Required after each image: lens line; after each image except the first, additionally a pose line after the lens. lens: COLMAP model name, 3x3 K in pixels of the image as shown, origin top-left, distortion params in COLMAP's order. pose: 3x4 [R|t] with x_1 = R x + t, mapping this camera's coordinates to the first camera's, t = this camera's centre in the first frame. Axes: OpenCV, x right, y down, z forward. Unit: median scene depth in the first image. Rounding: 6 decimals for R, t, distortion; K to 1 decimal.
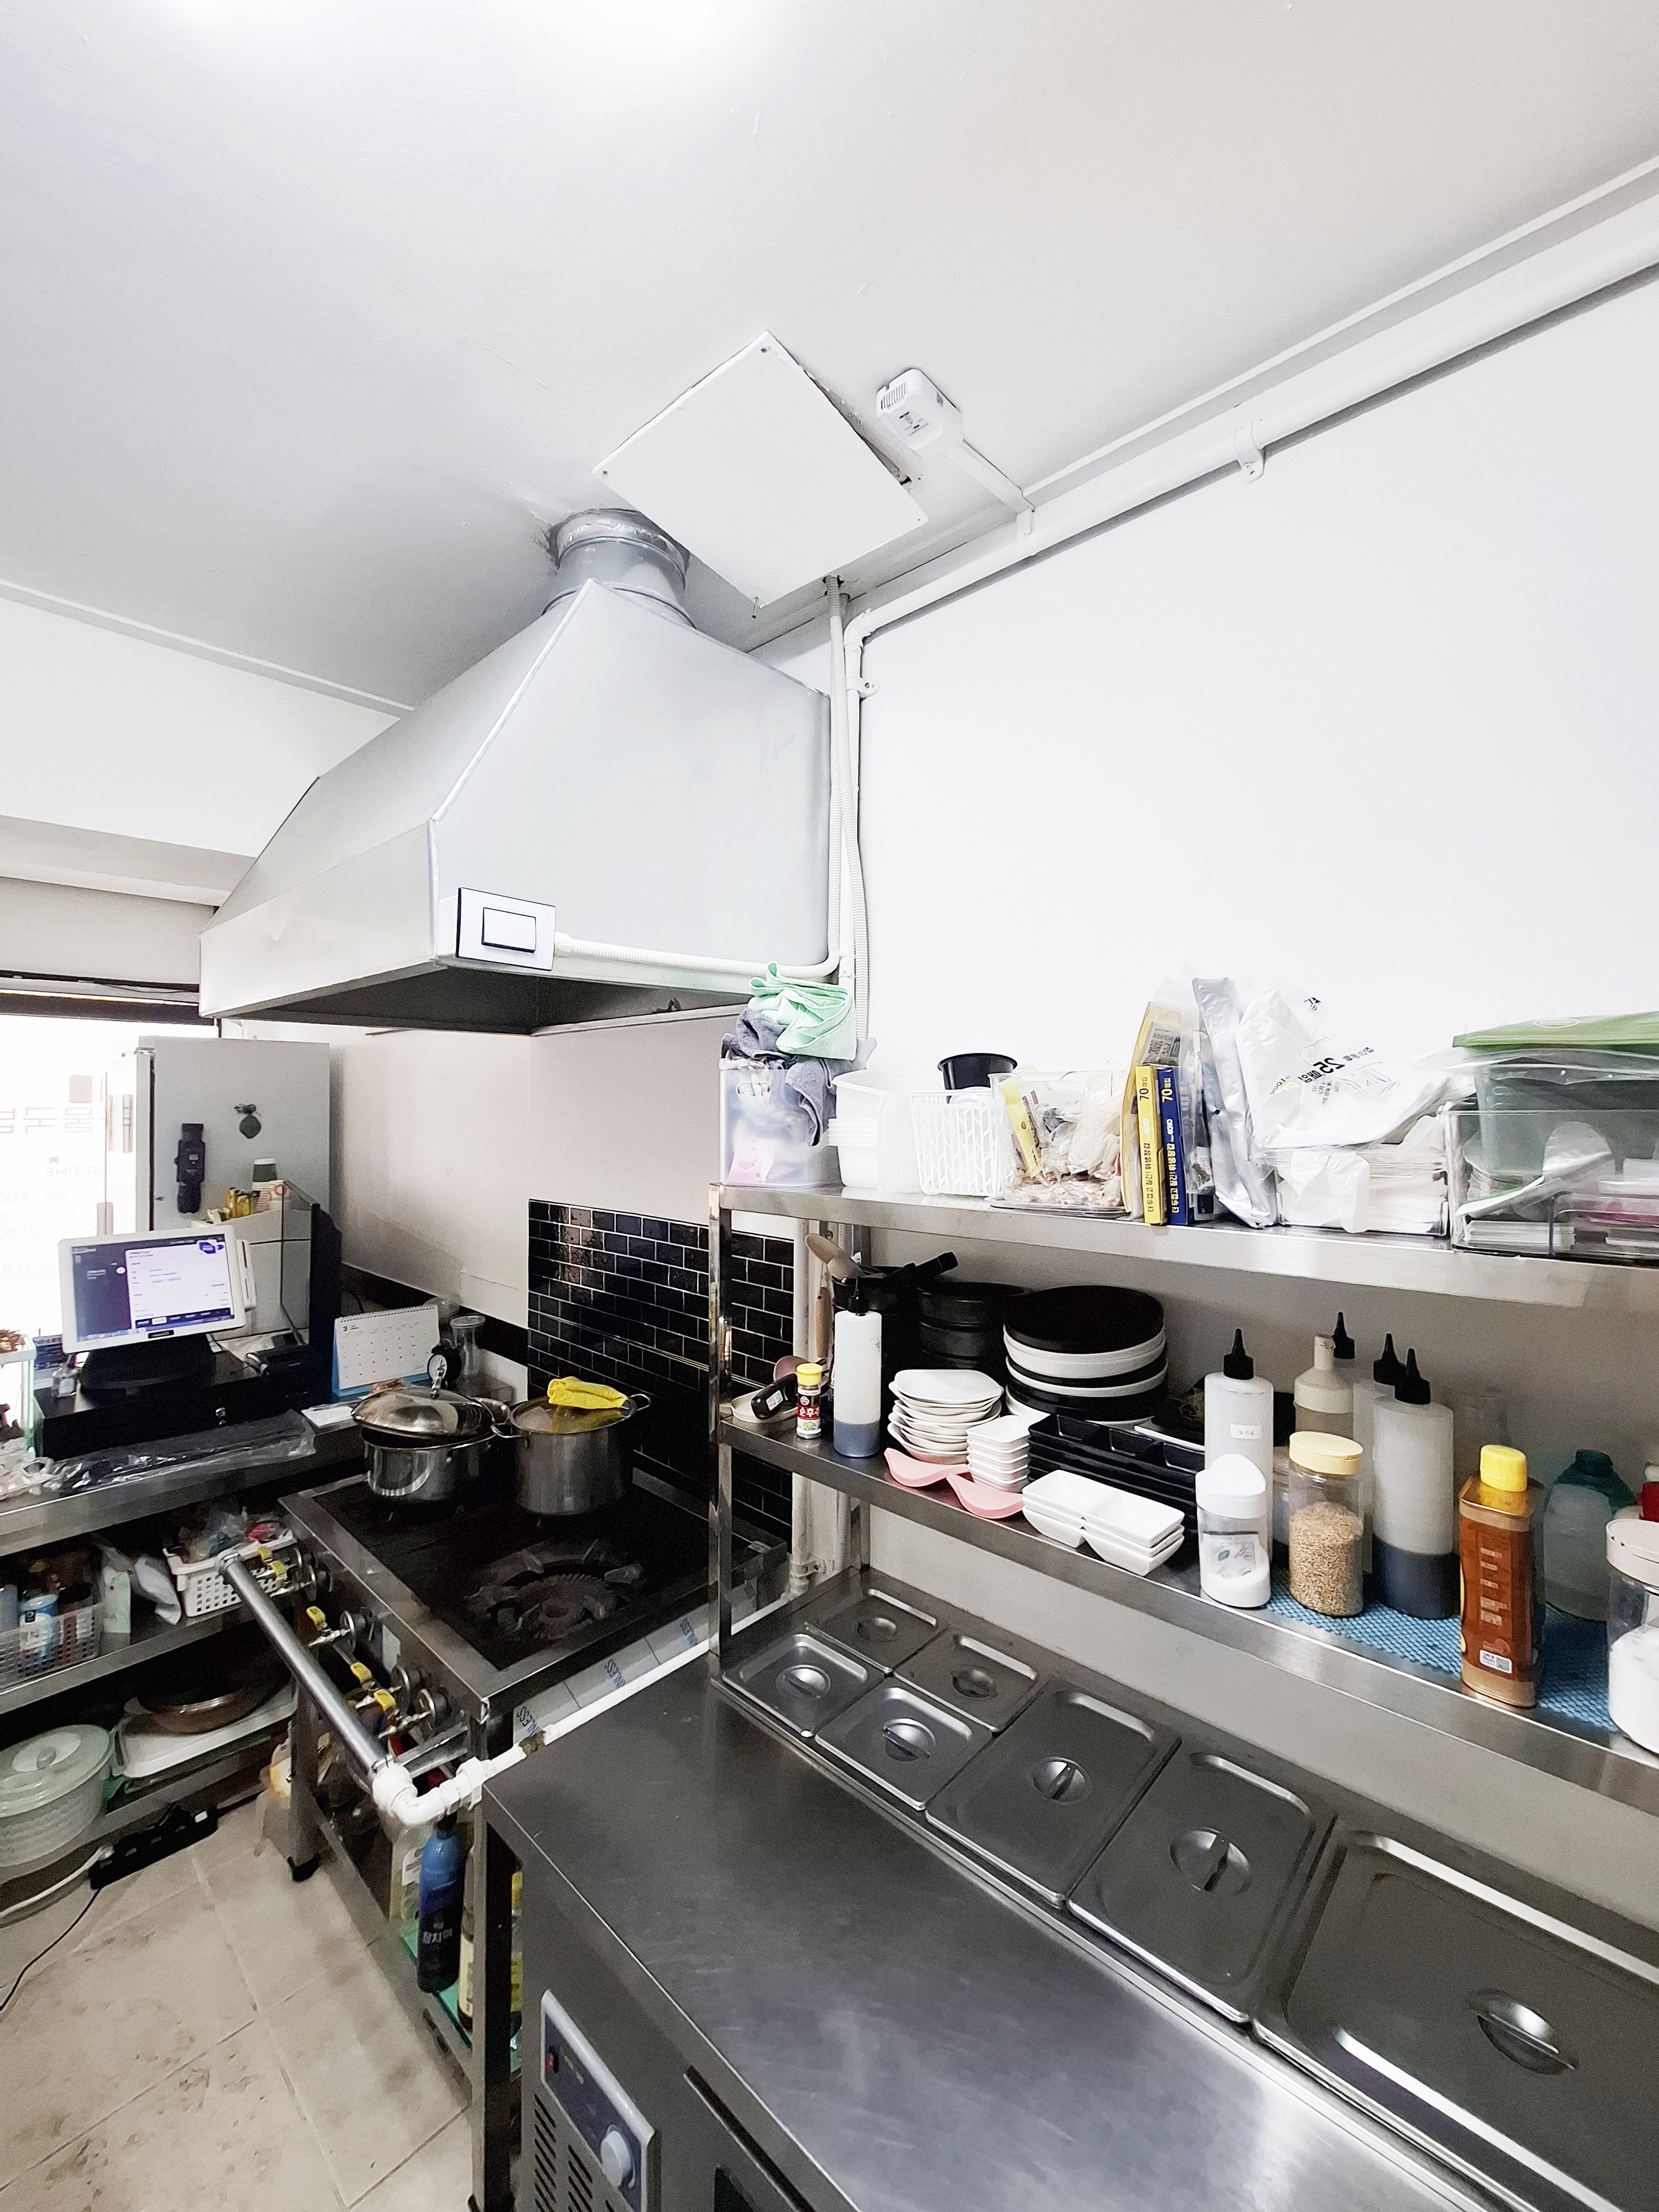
lens RADIAL K [[873.5, 0, 823.1], [0, 873.5, 1110.0], [0, 0, 1]] dist [-0.000295, 0.000032]
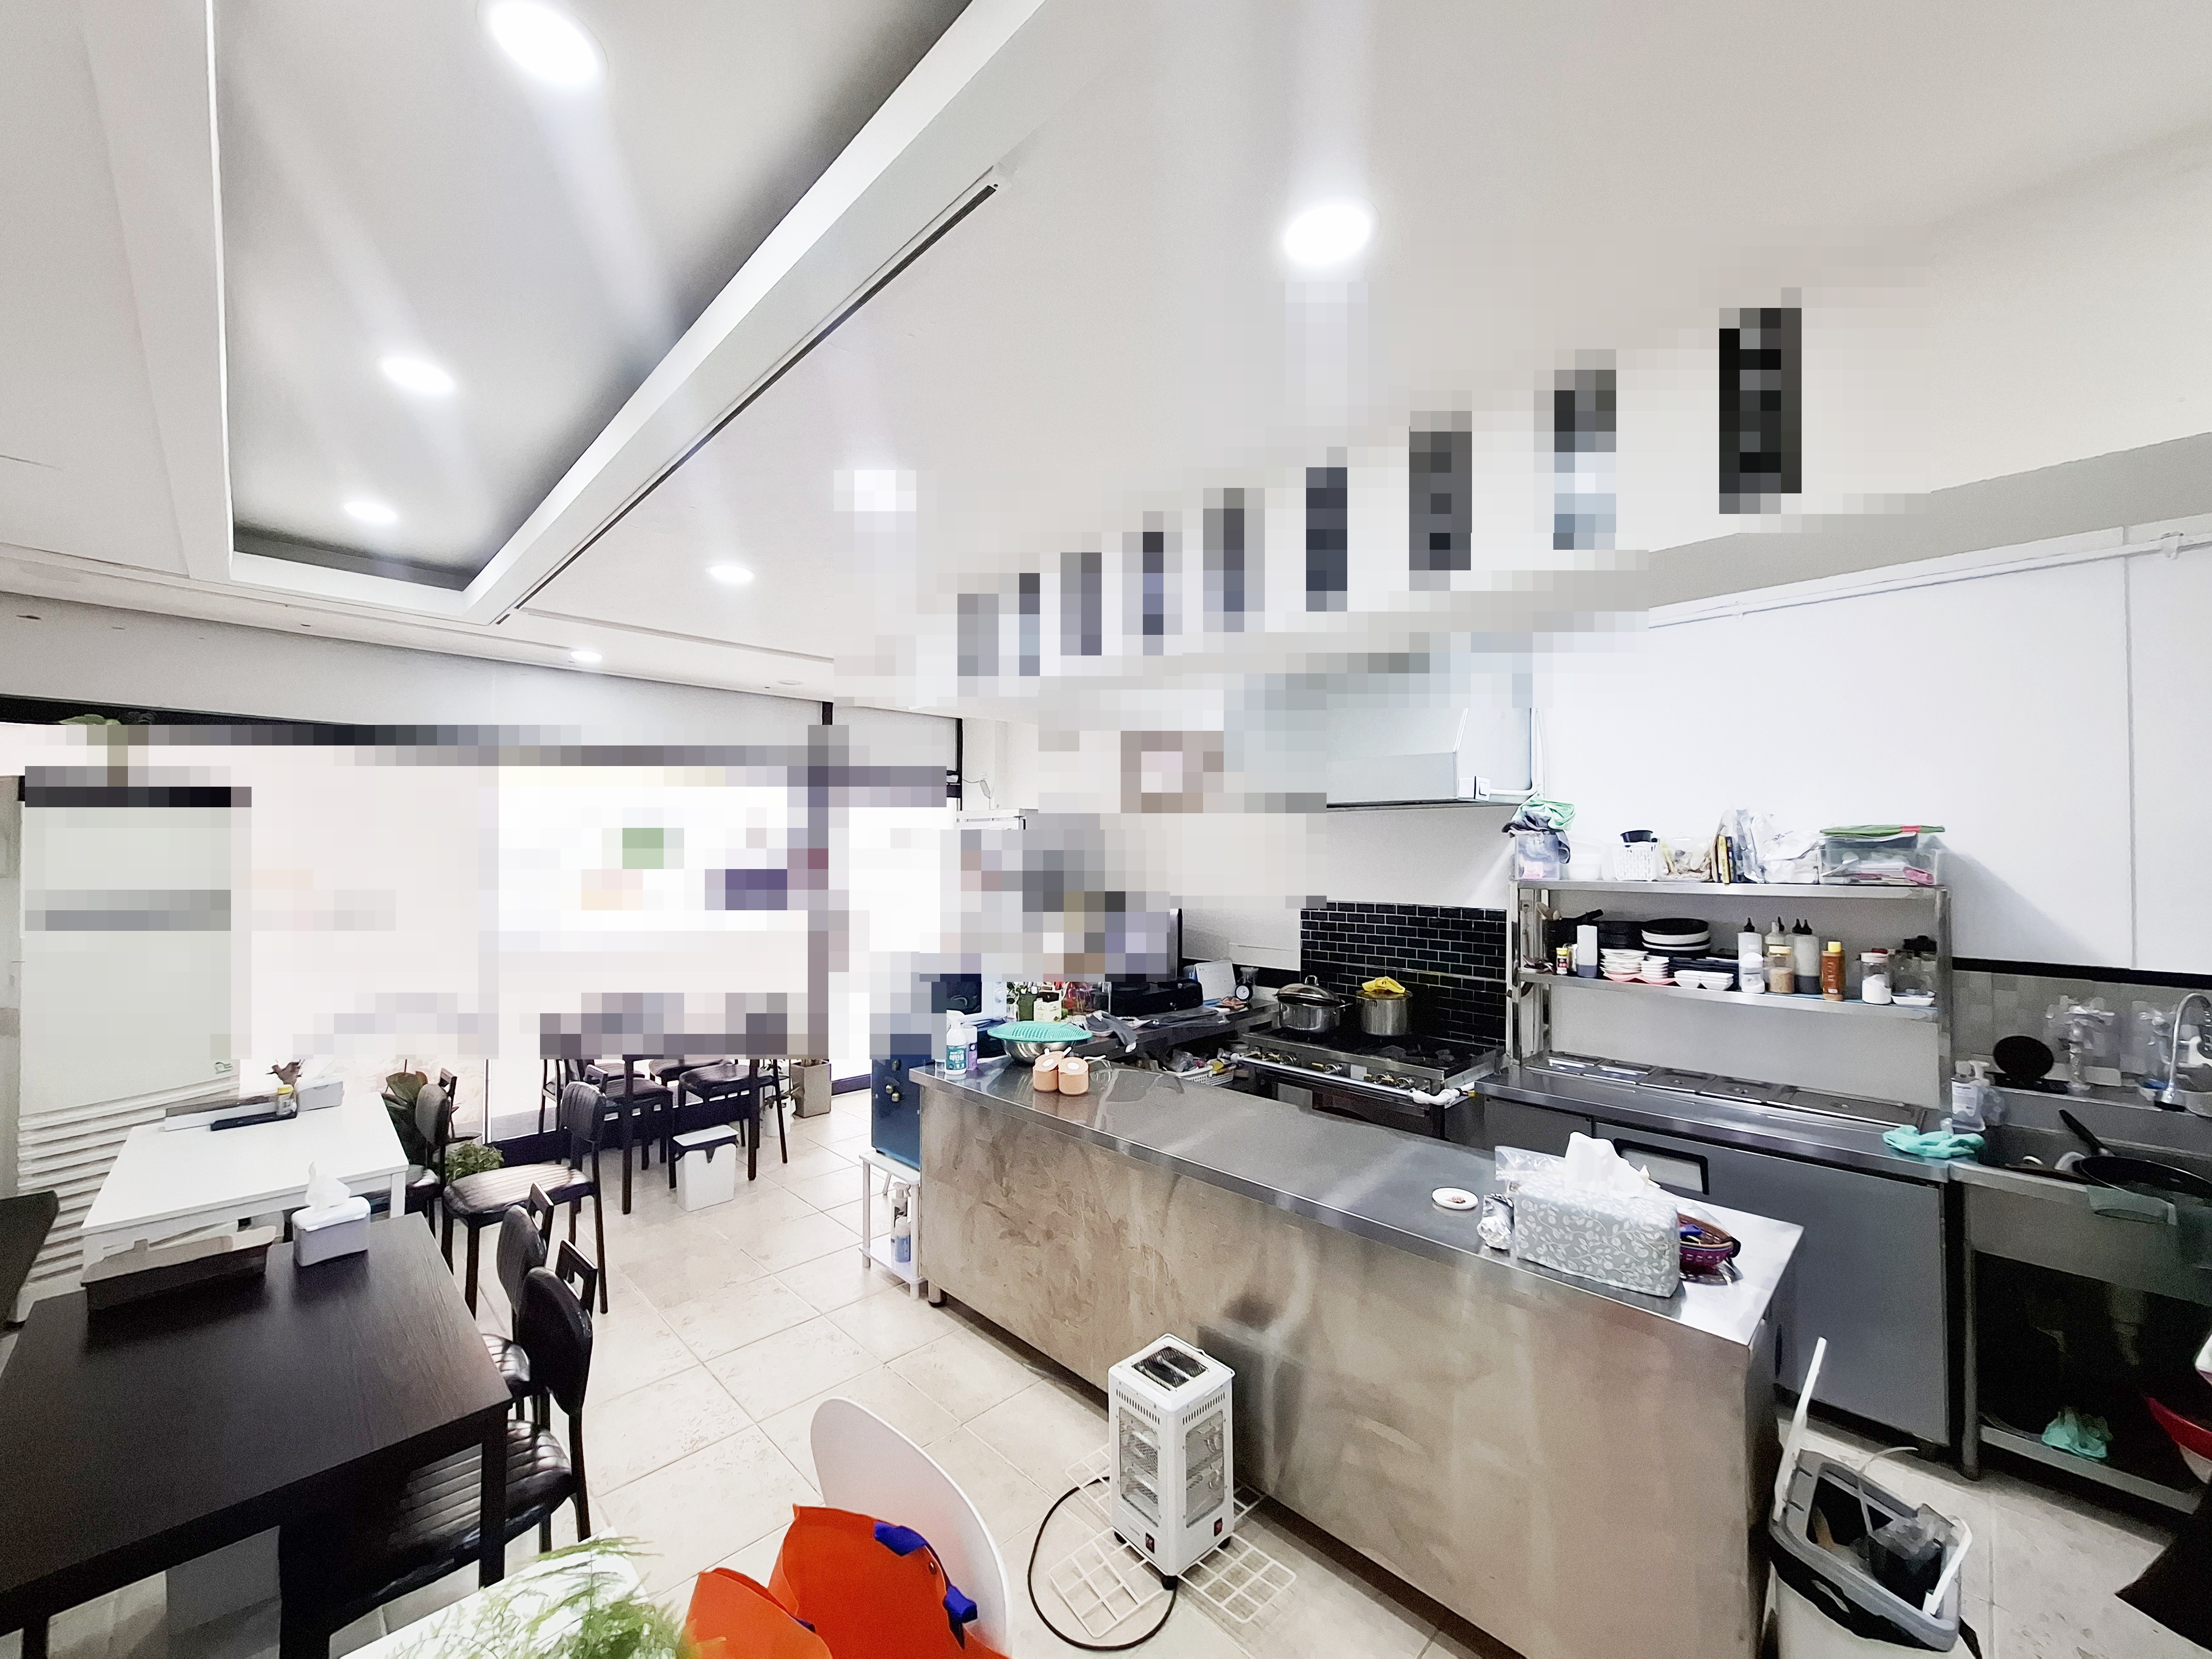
lens RADIAL K [[873.5, 0, 1097.2], [0, 873.5, 835.9], [0, 0, 1]] dist [-0.000295, 0.000032]
pose [[0.999045, 0.018258, -0.039705, -1.818465], [-0.020006, 0.998828, -0.044072, 0.138789], [0.038854, 0.044824, 0.998239, -2.342749]]
